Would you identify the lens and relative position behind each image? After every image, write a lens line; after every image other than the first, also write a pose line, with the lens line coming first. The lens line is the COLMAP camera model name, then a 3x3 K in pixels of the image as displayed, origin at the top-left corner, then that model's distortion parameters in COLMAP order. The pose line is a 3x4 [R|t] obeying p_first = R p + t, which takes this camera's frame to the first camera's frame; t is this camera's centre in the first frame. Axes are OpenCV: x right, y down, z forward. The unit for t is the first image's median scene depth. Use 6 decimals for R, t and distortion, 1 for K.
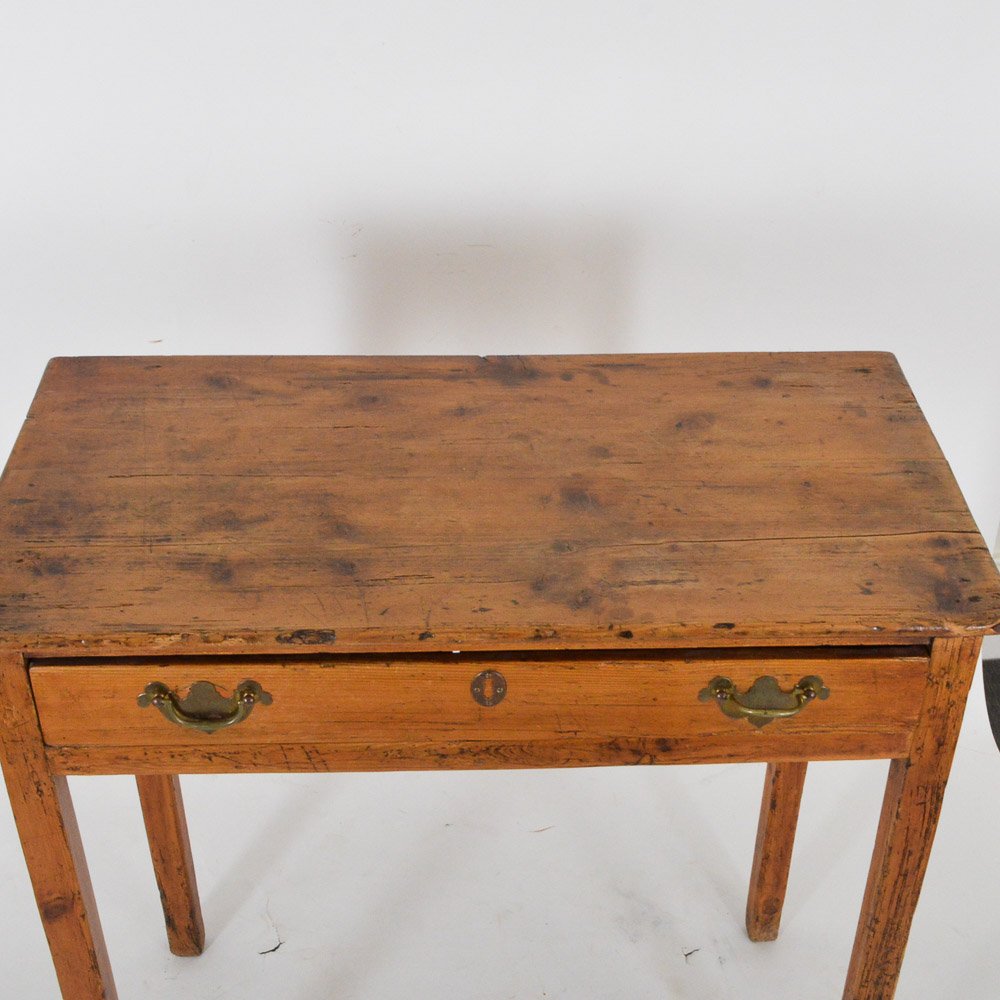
lens RADIAL K [[1401.7, 0, 491.6], [0, 1401.7, 558.1], [0, 0, 1]] dist [-0.081692, -0.019054]
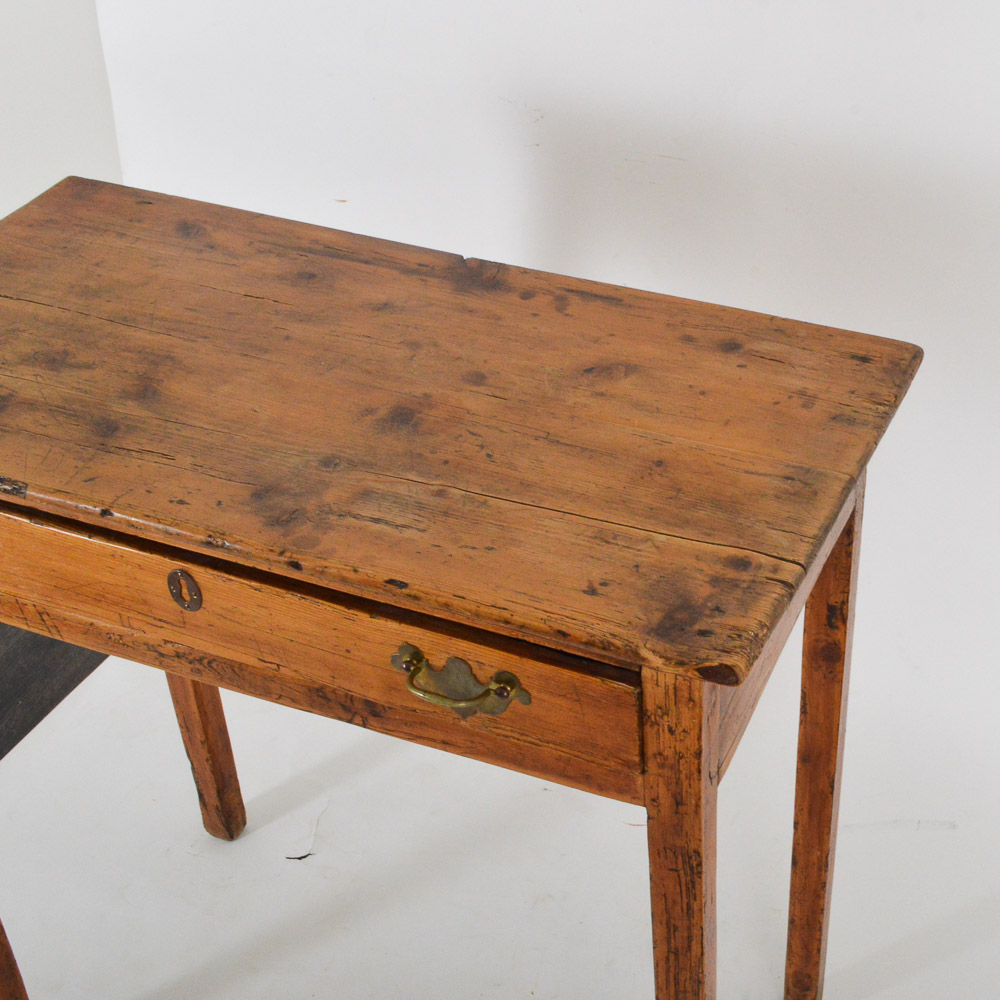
lens RADIAL K [[1531.5, 0, 737.7], [0, 1531.5, 572.8], [0, 0, 1]] dist [-0.044703, -0.055511]
pose [[0.932045, 0.244068, -0.267812, 0.570268], [-0.237382, 0.969708, 0.057595, -0.057524], [0.273756, 0.009893, 0.961748, 0.144663]]
